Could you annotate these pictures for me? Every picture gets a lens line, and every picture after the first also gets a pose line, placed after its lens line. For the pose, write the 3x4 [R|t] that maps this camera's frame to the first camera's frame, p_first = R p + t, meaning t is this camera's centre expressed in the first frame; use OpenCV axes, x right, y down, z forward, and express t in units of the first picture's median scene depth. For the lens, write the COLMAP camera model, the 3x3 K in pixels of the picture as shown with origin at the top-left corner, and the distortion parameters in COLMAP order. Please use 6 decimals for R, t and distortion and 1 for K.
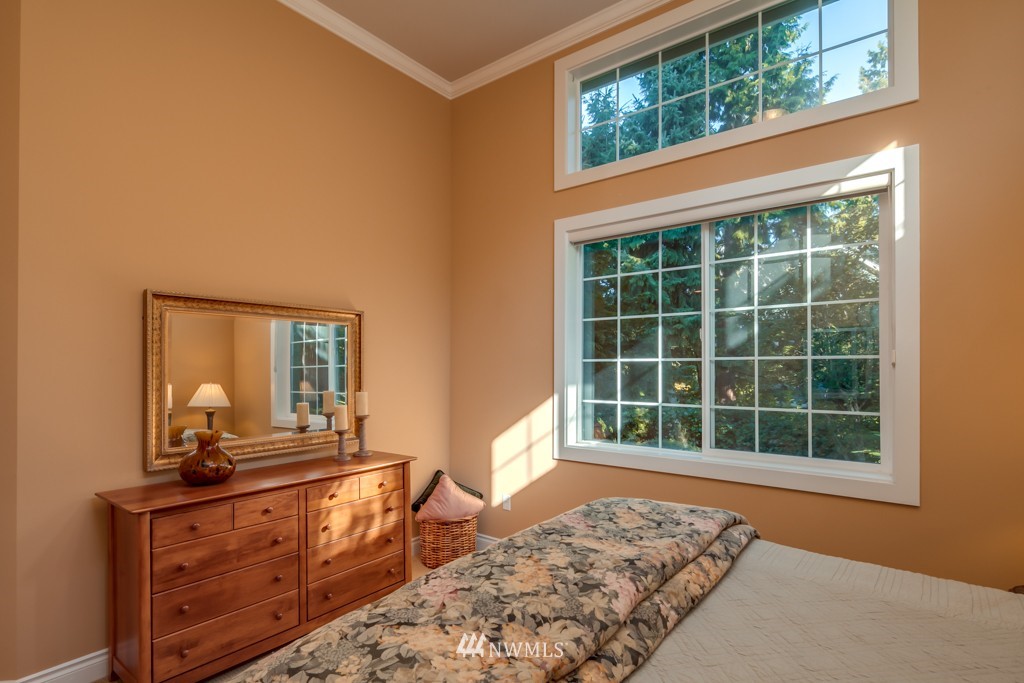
lens RADIAL K [[503.8, 0, 510.0], [0, 503.8, 366.4], [0, 0, 1]] dist [0.000054, -0.000141]
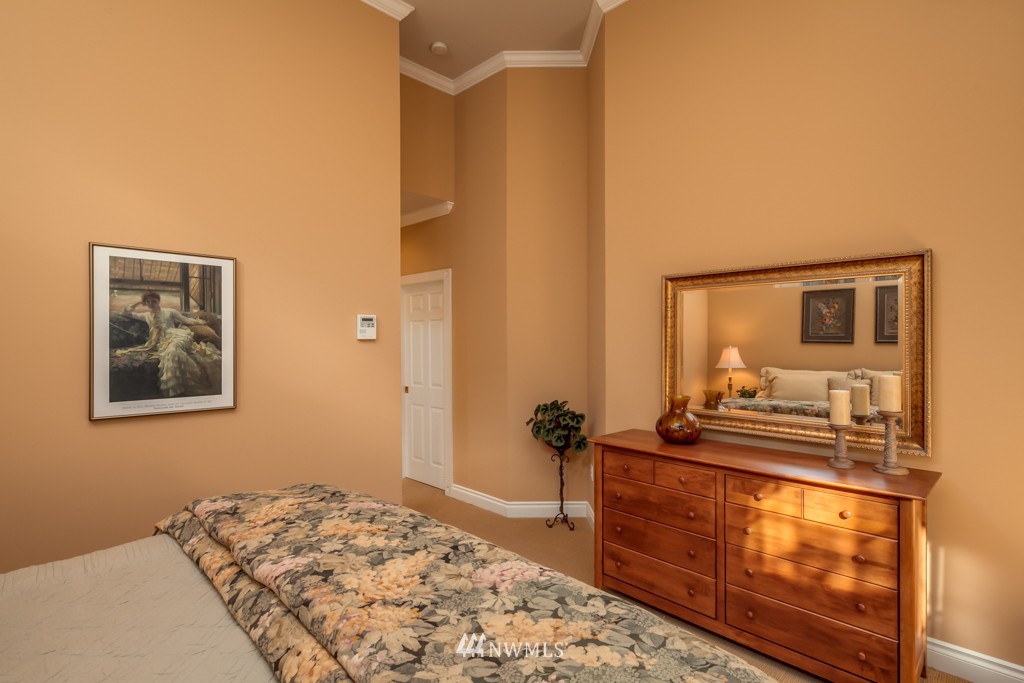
lens RADIAL K [[512.4, 0, 512.0], [0, 512.4, 341.5], [0, 0, 1]] dist [0.000623, -0.000168]
pose [[-0.135981, 0.008803, -0.990672, 0.737889], [0.002357, 0.999961, 0.008562, -0.002731], [0.990709, -0.001171, -0.135997, 1.017665]]
